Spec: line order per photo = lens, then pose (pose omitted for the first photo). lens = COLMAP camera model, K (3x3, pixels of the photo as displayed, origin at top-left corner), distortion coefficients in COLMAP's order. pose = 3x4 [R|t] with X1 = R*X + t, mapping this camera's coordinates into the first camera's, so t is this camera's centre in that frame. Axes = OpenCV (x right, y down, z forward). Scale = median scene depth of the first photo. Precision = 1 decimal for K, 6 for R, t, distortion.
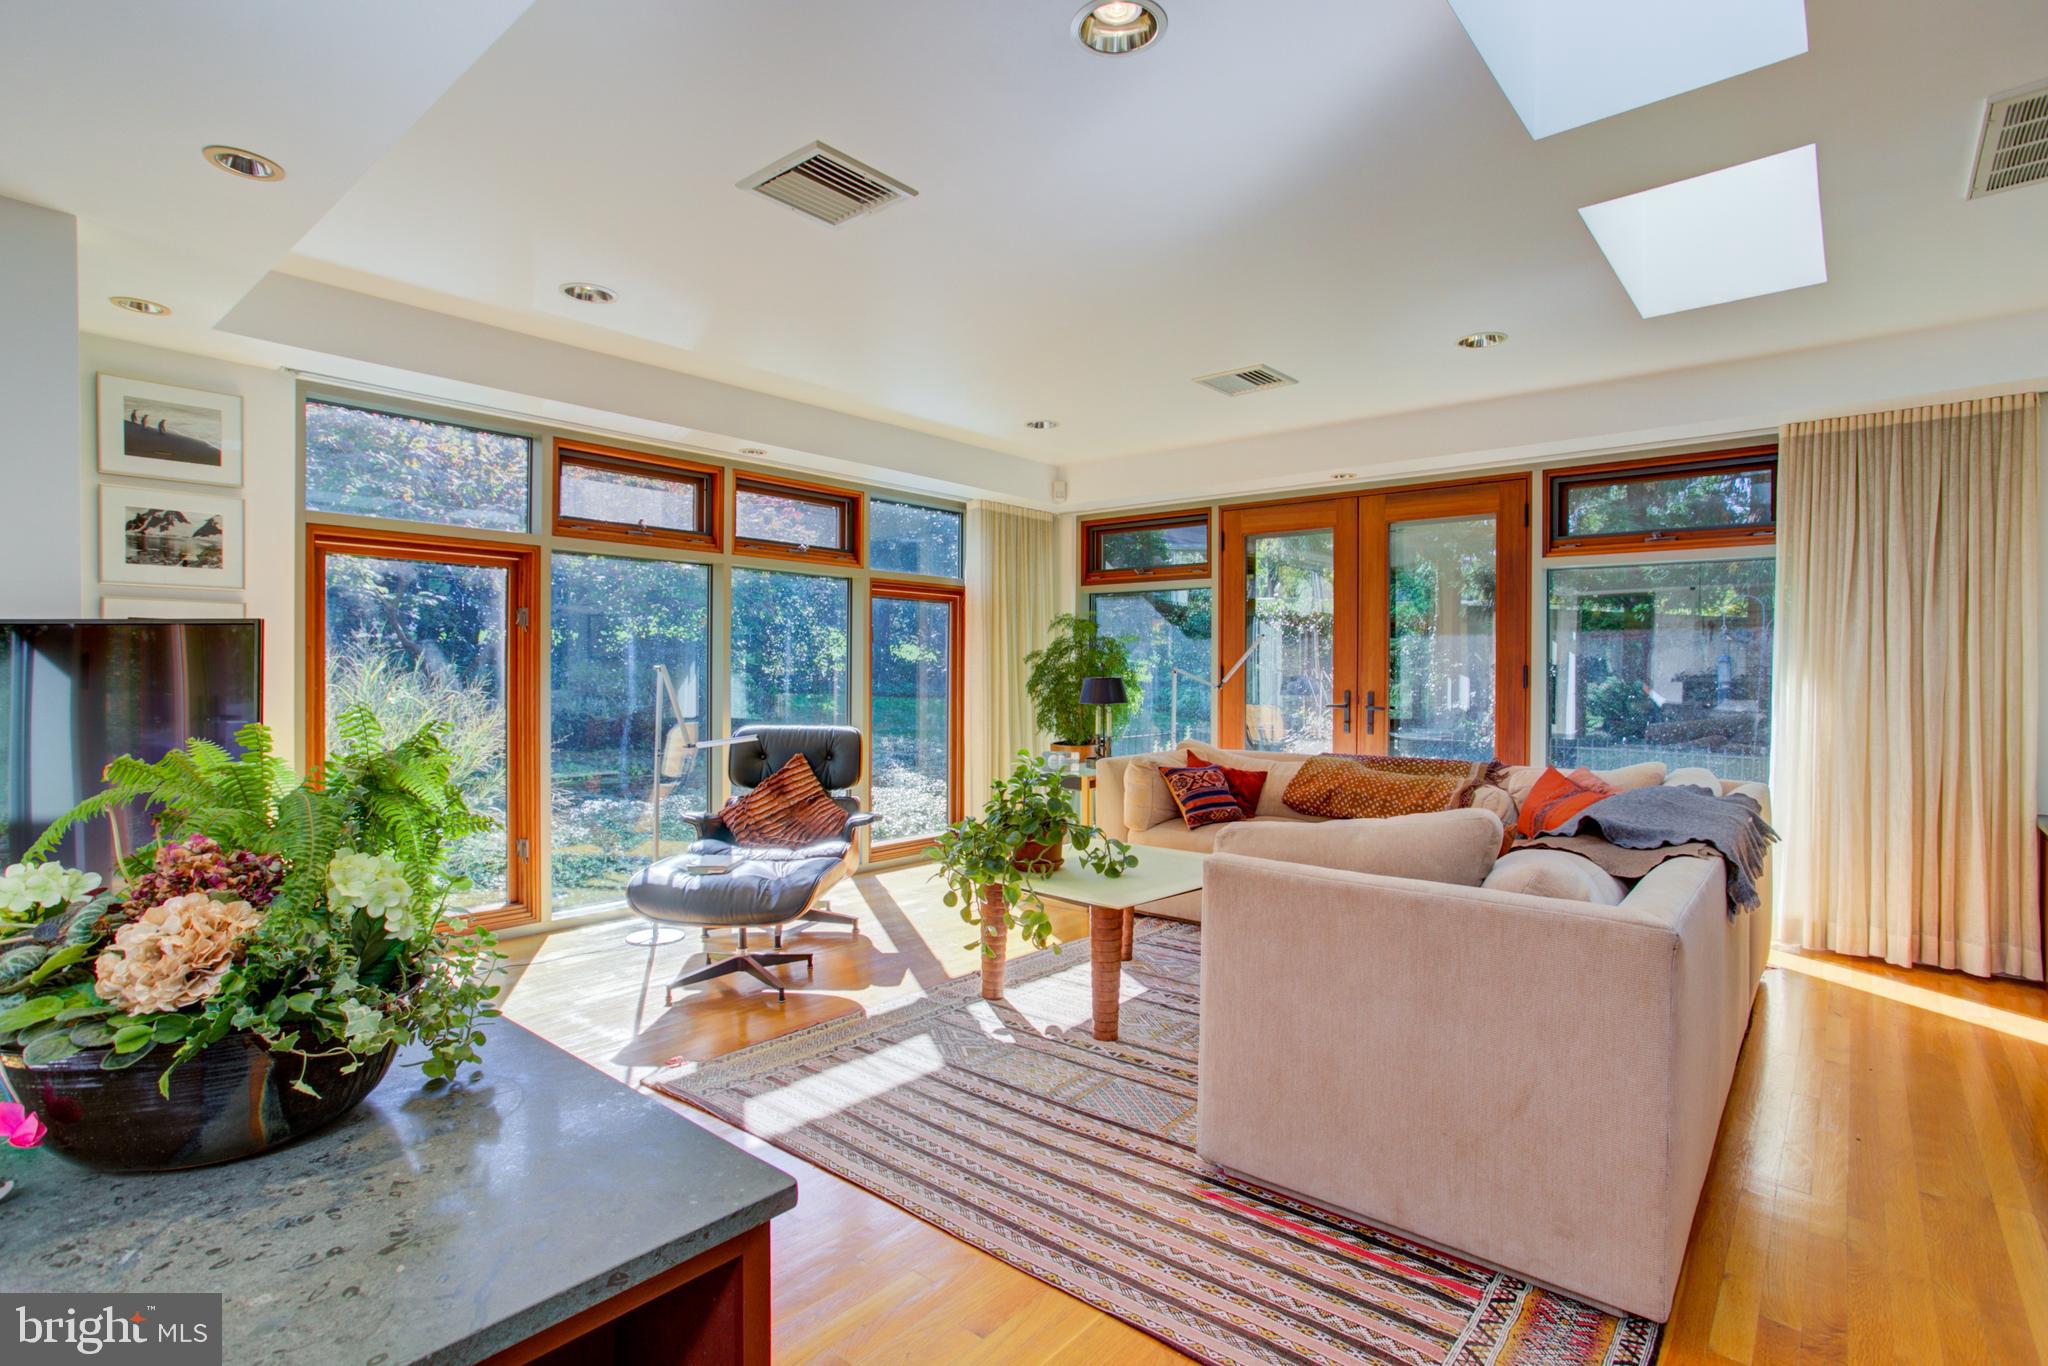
lens RADIAL K [[1018.2, 0, 1026.2], [0, 1018.2, 668.3], [0, 0, 1]] dist [-0.021441, 0.015768]
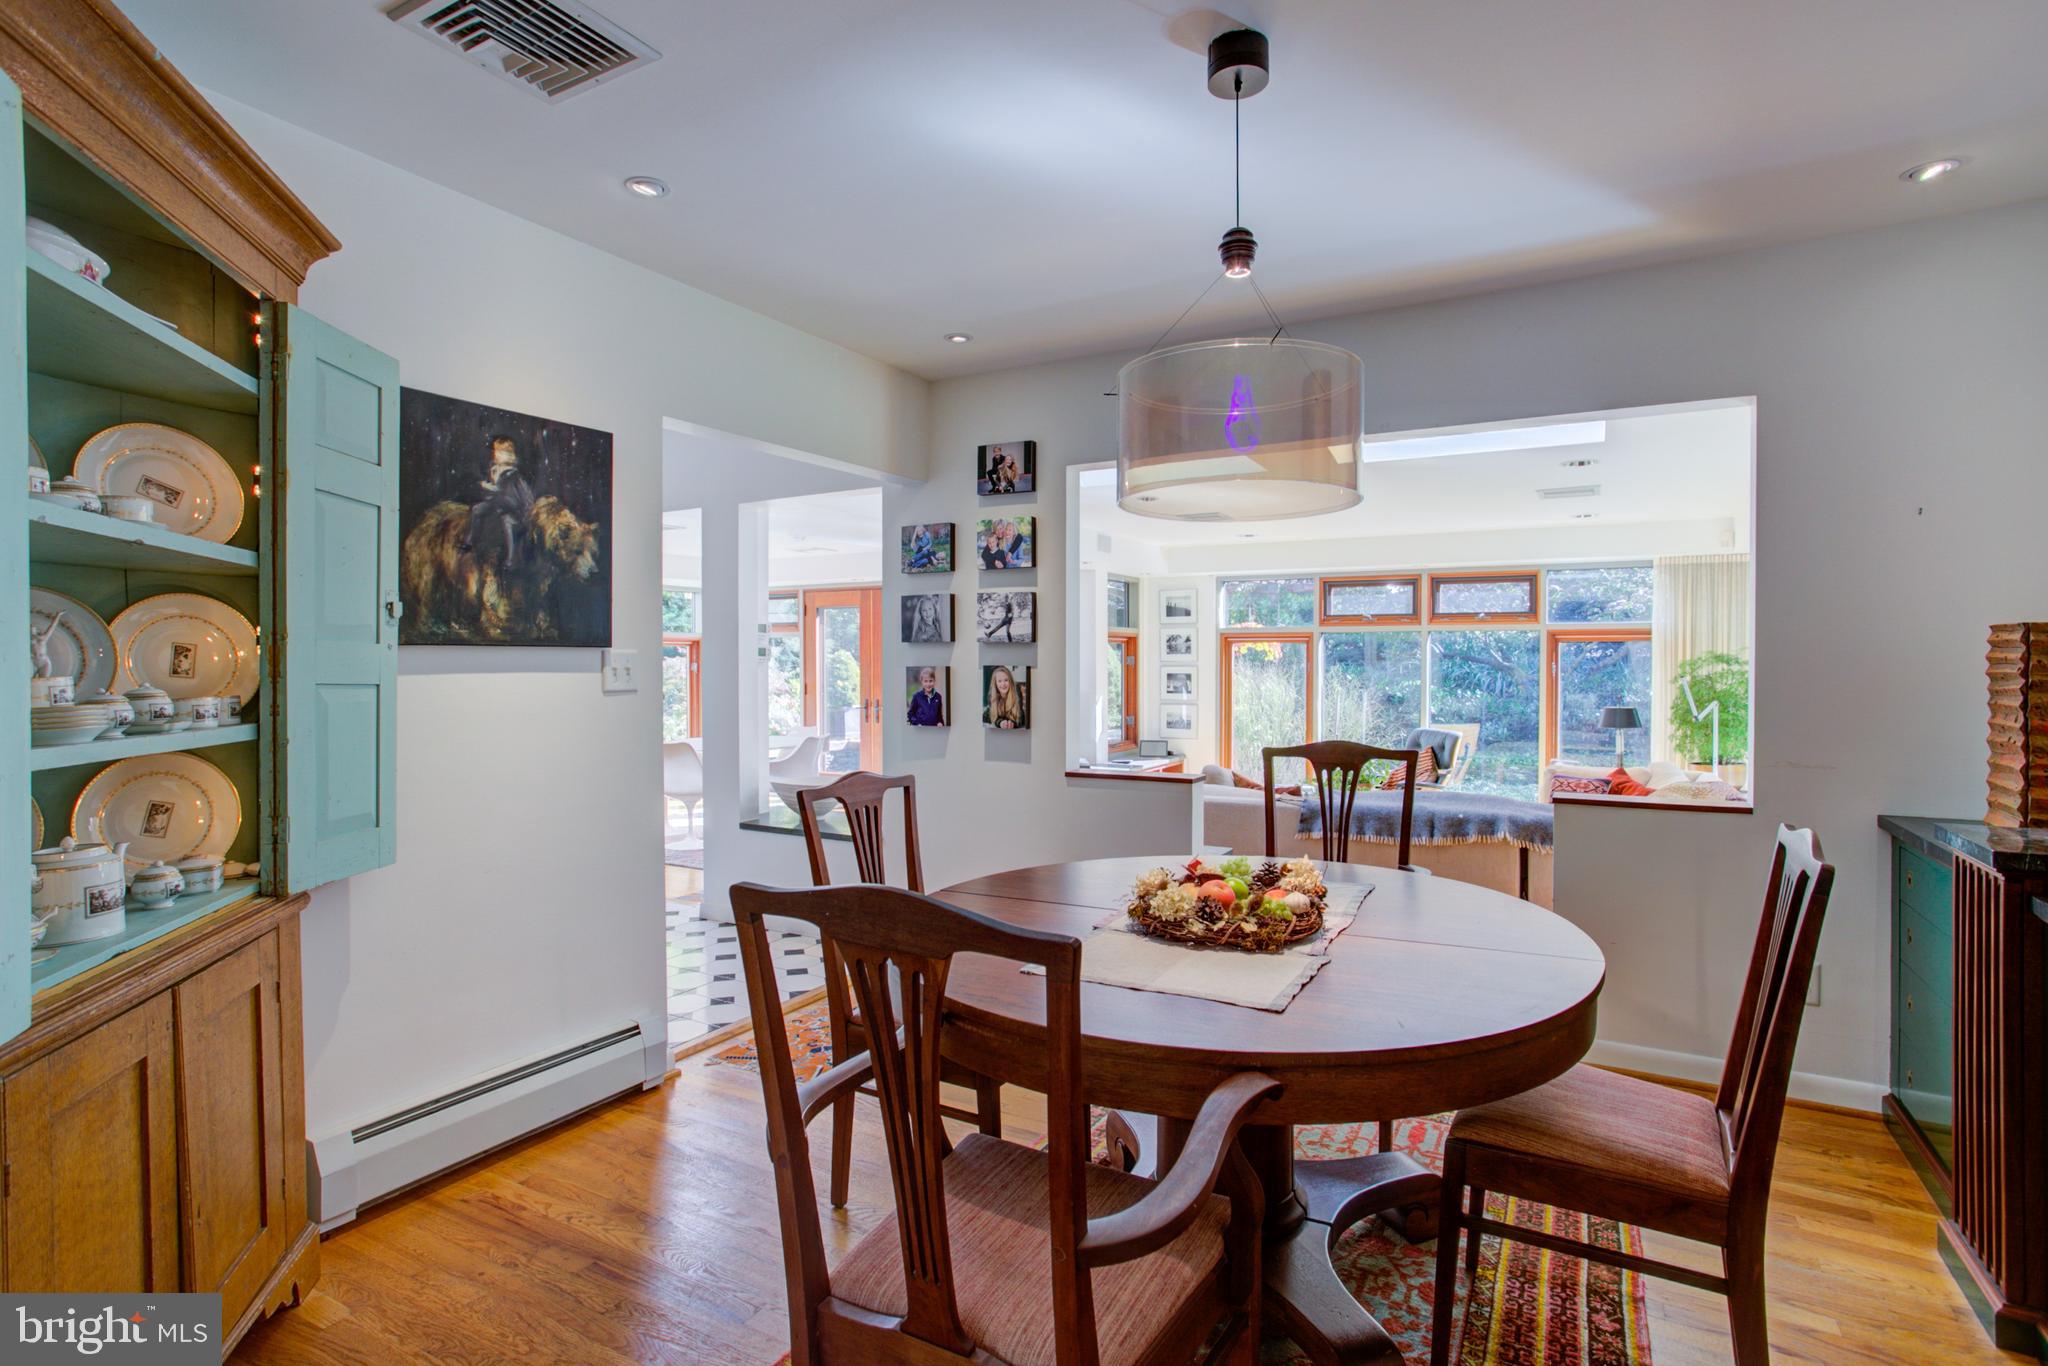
lens RADIAL K [[1018.2, 0, 1023.0], [0, 1018.2, 676.8], [0, 0, 1]] dist [-0.021441, 0.015768]
pose [[0.199133, -0.001074, -0.979972, 1.263175], [-0.001908, 0.999997, -0.001484, -0.024276], [0.979971, 0.002166, 0.199131, 0.017198]]
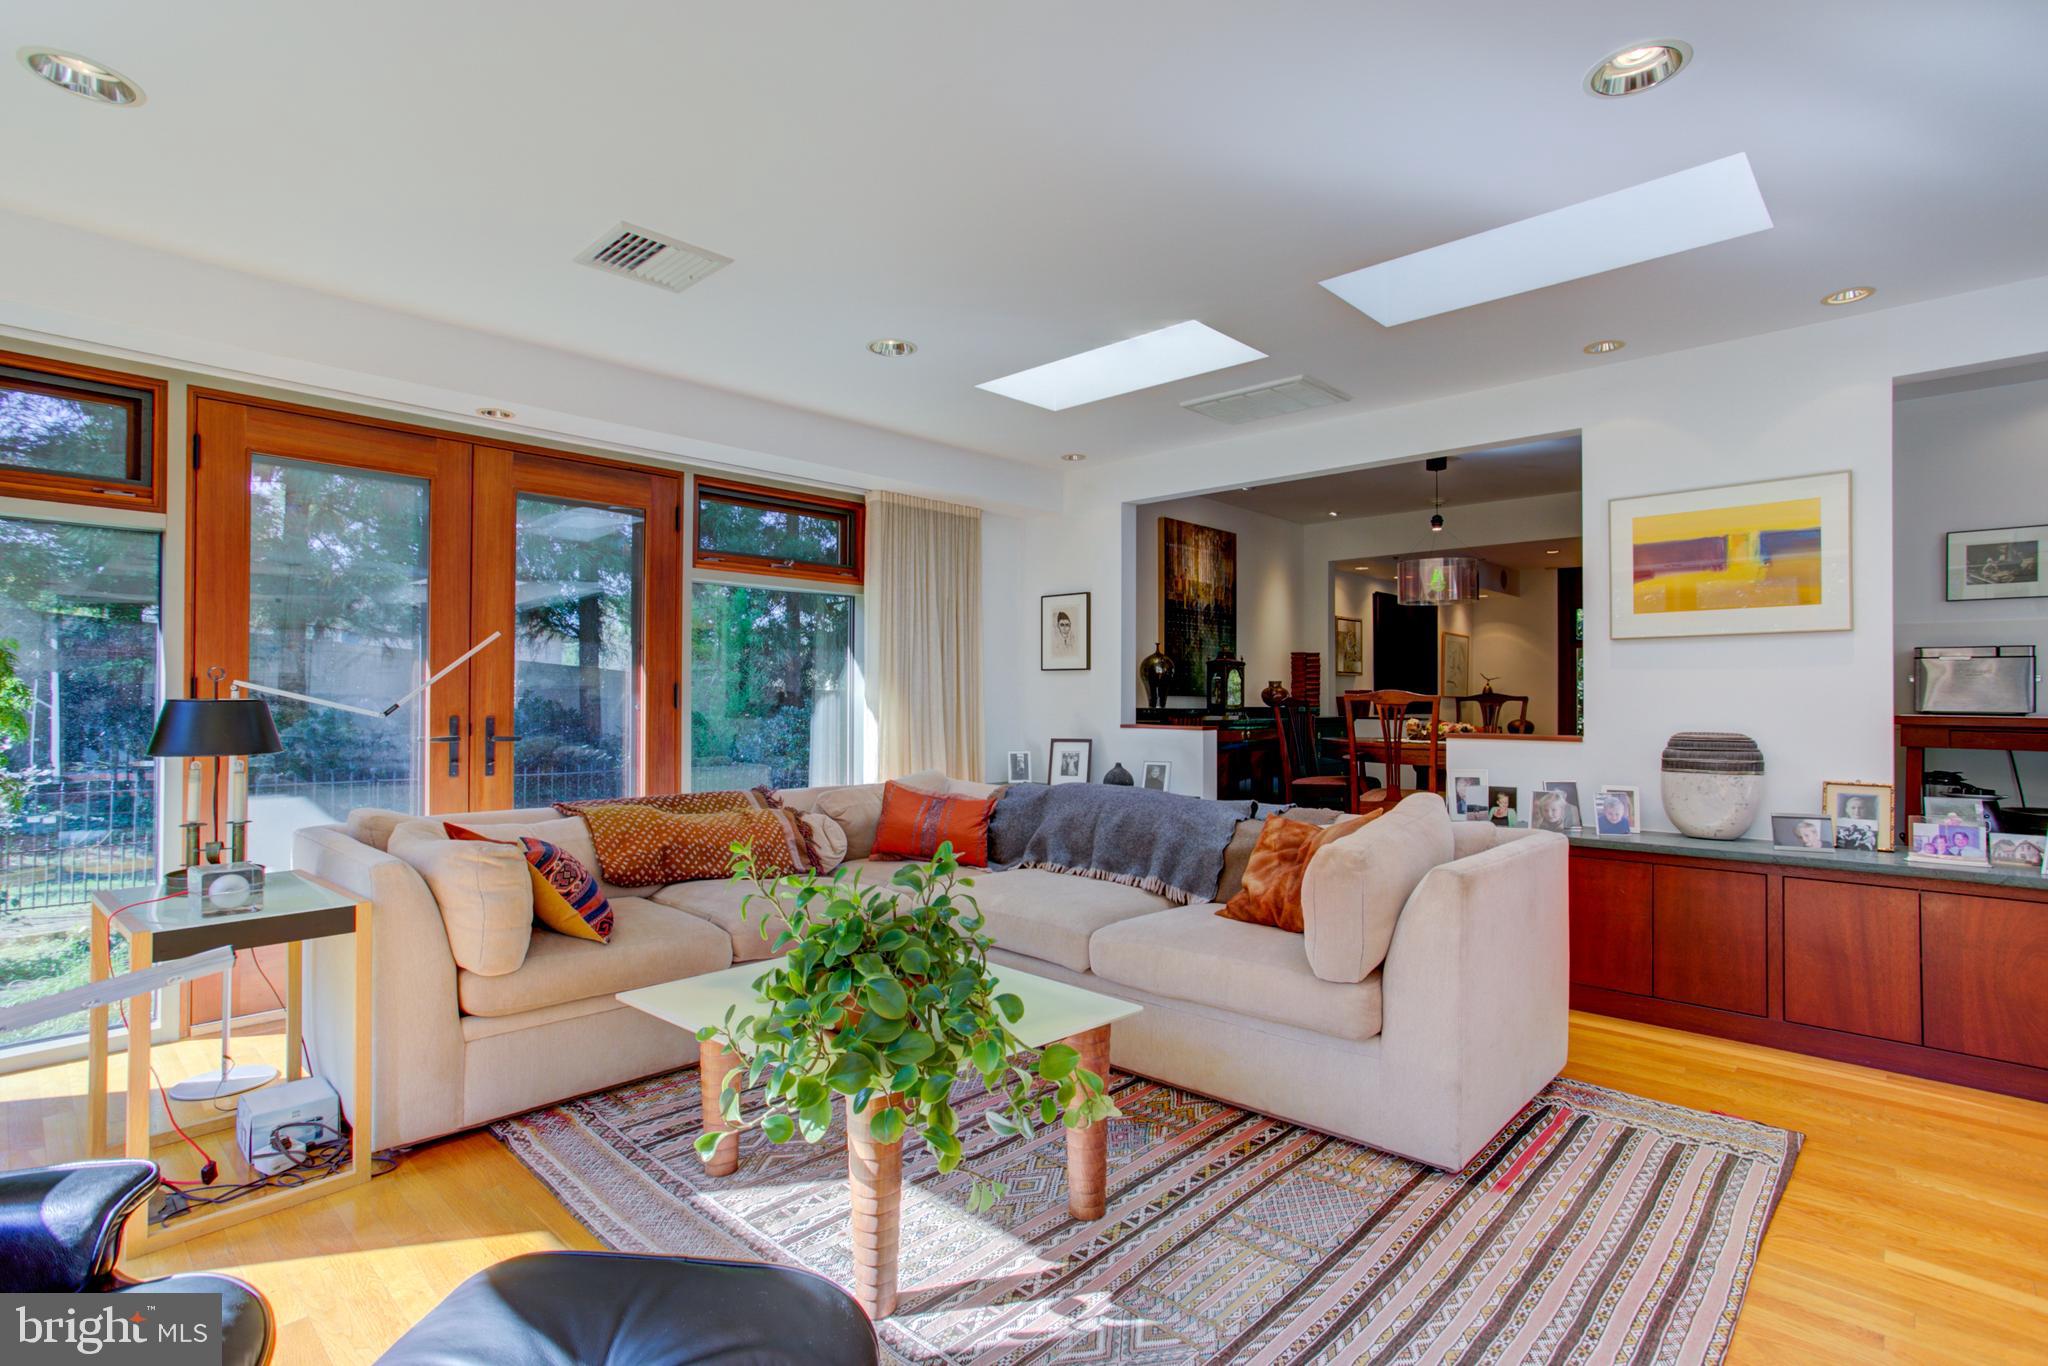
lens RADIAL K [[1018.2, 0, 994.2], [0, 1018.2, 682.9], [0, 0, 1]] dist [-0.021441, 0.015768]
pose [[0.040870, 0.010084, 0.999114, -0.417081], [-0.002089, 0.999948, -0.010007, 0.006033], [-0.999162, -0.001678, 0.040889, 0.696727]]
